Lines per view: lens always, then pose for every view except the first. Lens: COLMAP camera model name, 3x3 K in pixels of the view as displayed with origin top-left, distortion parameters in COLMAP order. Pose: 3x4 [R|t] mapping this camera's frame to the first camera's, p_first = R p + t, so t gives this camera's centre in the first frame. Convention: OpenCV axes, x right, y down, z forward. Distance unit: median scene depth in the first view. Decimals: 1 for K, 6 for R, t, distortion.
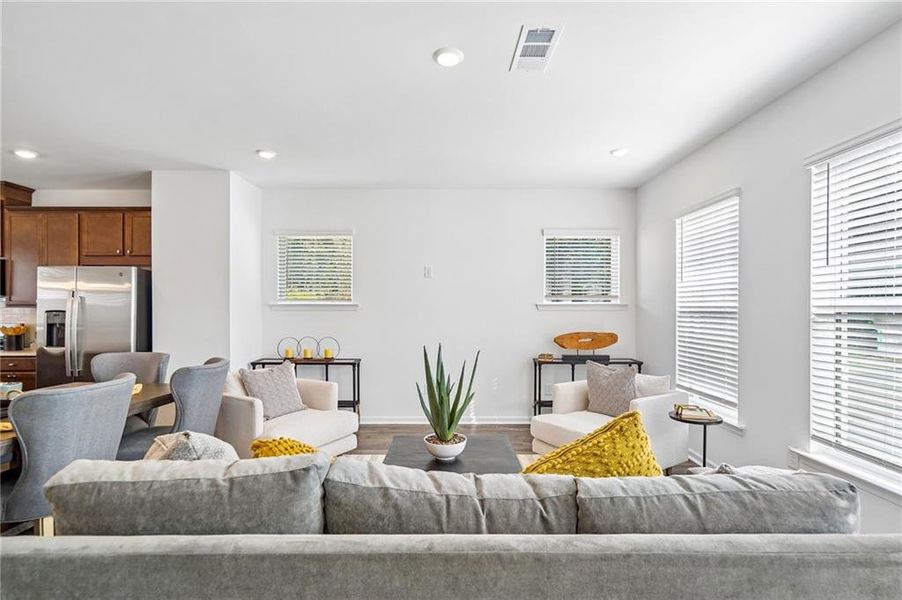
lens RADIAL K [[421.7, 0, 451.9], [0, 421.7, 303.2], [0, 0, 1]] dist [-0.001798, -0.000081]
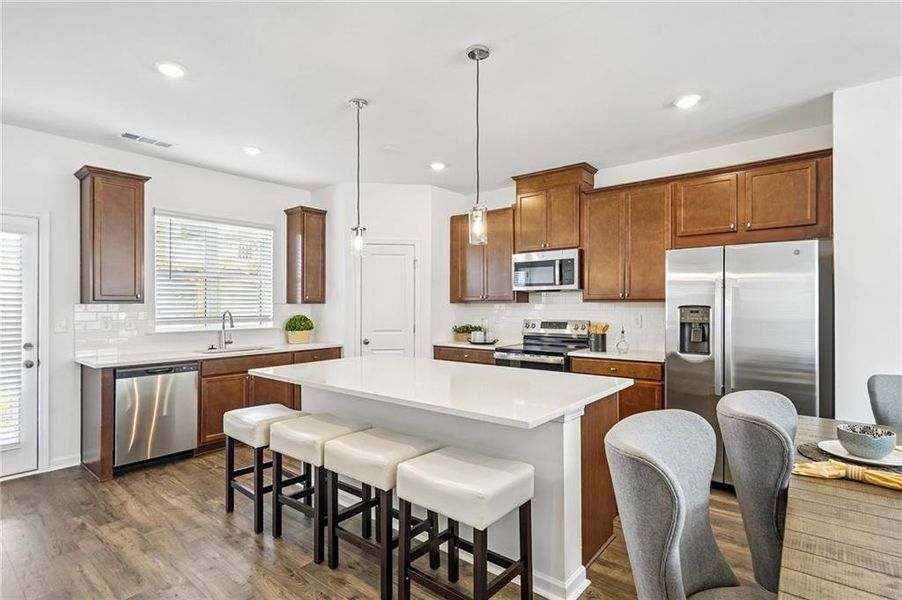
lens RADIAL K [[448.4, 0, 449.6], [0, 448.4, 302.8], [0, 0, 1]] dist [-0.002076, -0.000458]
pose [[0.773293, -0.002559, -0.634043, -0.733551], [0.006721, 0.999969, 0.004161, 0.005476], [0.634013, -0.007479, 0.773286, 0.079712]]
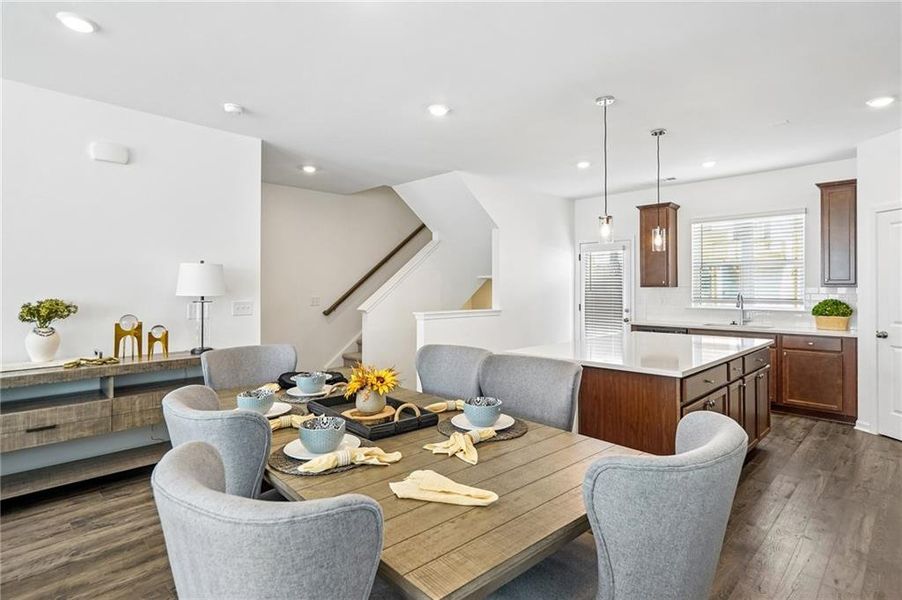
lens RADIAL K [[463.1, 0, 446.3], [0, 463.1, 286.4], [0, 0, 1]] dist [0.002985, 0.000855]
pose [[-0.711954, 0.000291, -0.702227, -0.311728], [0.009756, 0.999907, -0.009477, 0.010670], [0.702159, -0.013598, -0.711891, 0.921141]]
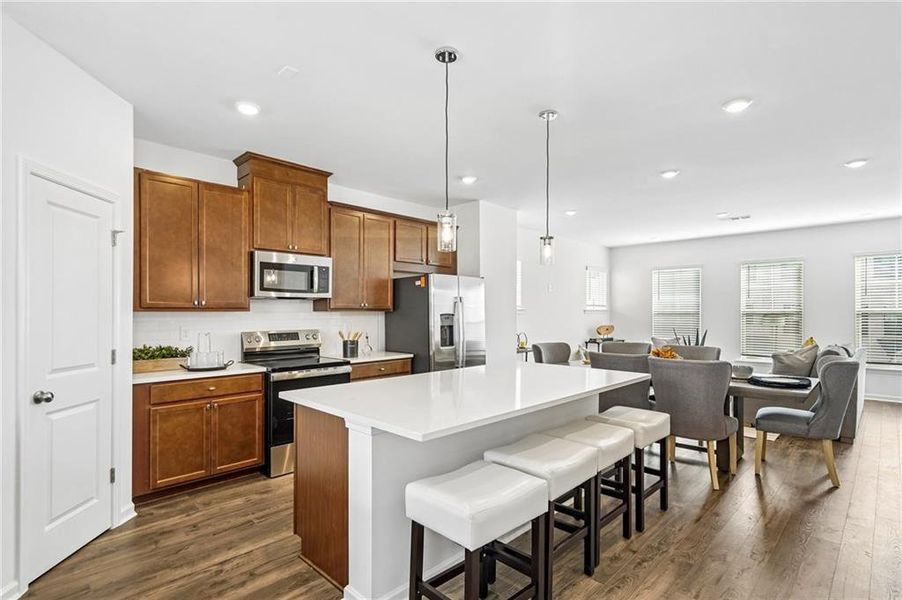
lens RADIAL K [[452.0, 0, 454.8], [0, 452.0, 311.2], [0, 0, 1]] dist [0.001643, 0.000217]
pose [[0.691681, 0.001828, 0.722201, -1.717735], [-0.005876, 0.999978, 0.003096, 0.005968], [-0.722179, -0.006385, 0.691676, 0.137233]]
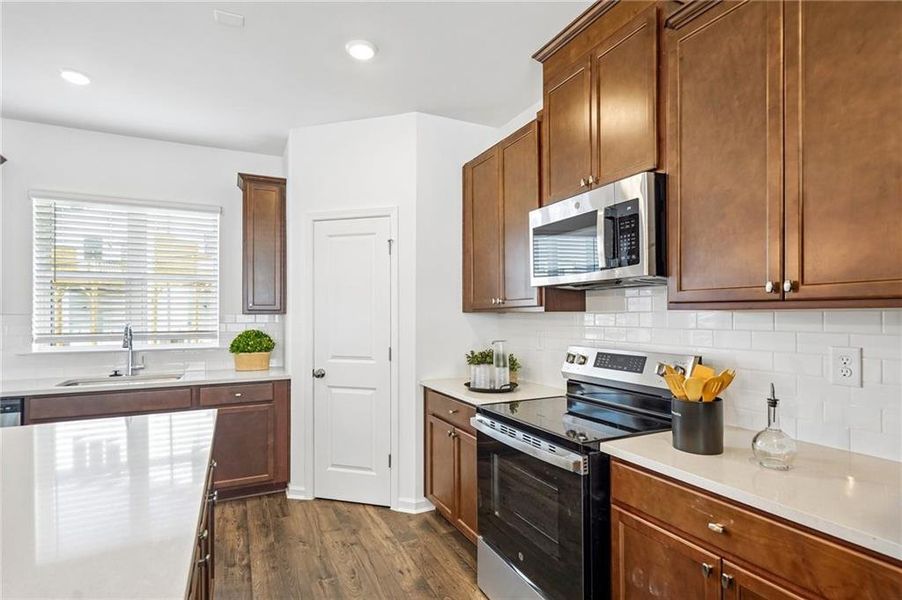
lens RADIAL K [[454.1, 0, 448.6], [0, 454.1, 310.6], [0, 0, 1]] dist [0.002806, 0.000839]
pose [[0.431938, -0.006002, -0.901883, -0.872018], [0.012288, 0.999924, -0.000770, 0.009063], [0.901820, -0.010750, 0.431979, 0.731330]]
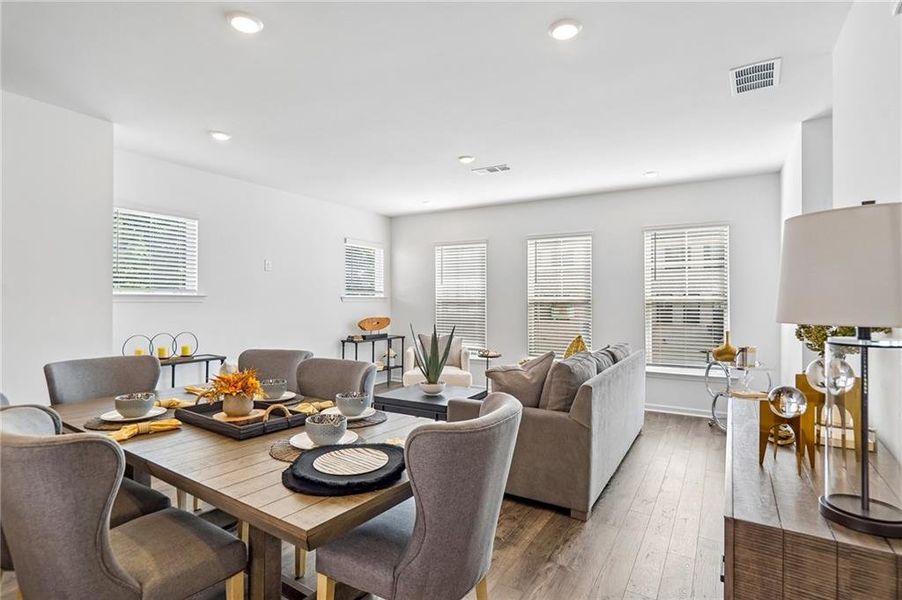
lens RADIAL K [[454.1, 0, 448.6], [0, 454.1, 310.6], [0, 0, 1]] dist [0.002806, 0.000839]
pose [[0.515151, -0.017784, 0.856915, -0.925396], [-0.011639, 0.999547, 0.027741, 0.001936], [-0.857020, -0.024265, 0.514711, 0.034840]]
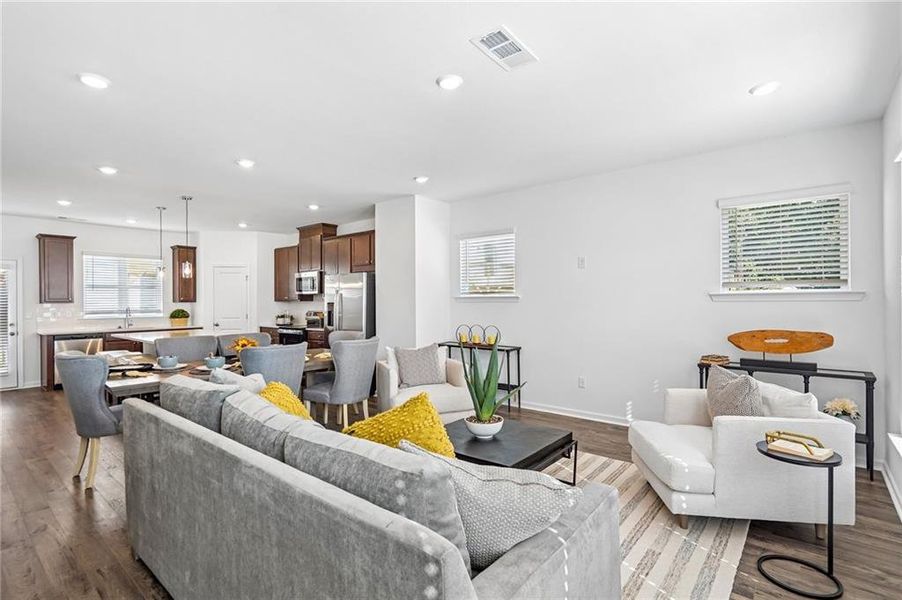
lens RADIAL K [[429.0, 0, 448.9], [0, 429.0, 302.2], [0, 0, 1]] dist [0.000717, 0.000240]
pose [[0.766139, -0.002920, -0.642668, 0.404049], [0.012854, 0.999859, 0.010781, 0.003609], [0.642547, -0.016521, 0.766069, 0.048147]]
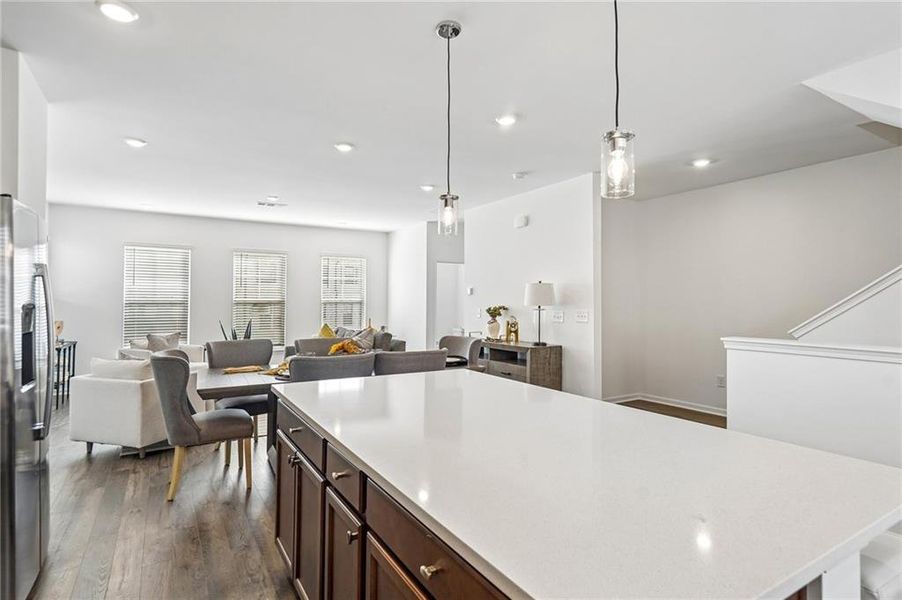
lens RADIAL K [[461.4, 0, 441.1], [0, 461.4, 302.8], [0, 0, 1]] dist [0.001423, -0.000109]
pose [[-0.528730, -0.002807, 0.848785, -1.524526], [-0.007476, 0.999971, -0.001350, 0.010420], [-0.848757, -0.007059, -0.528736, 0.865109]]
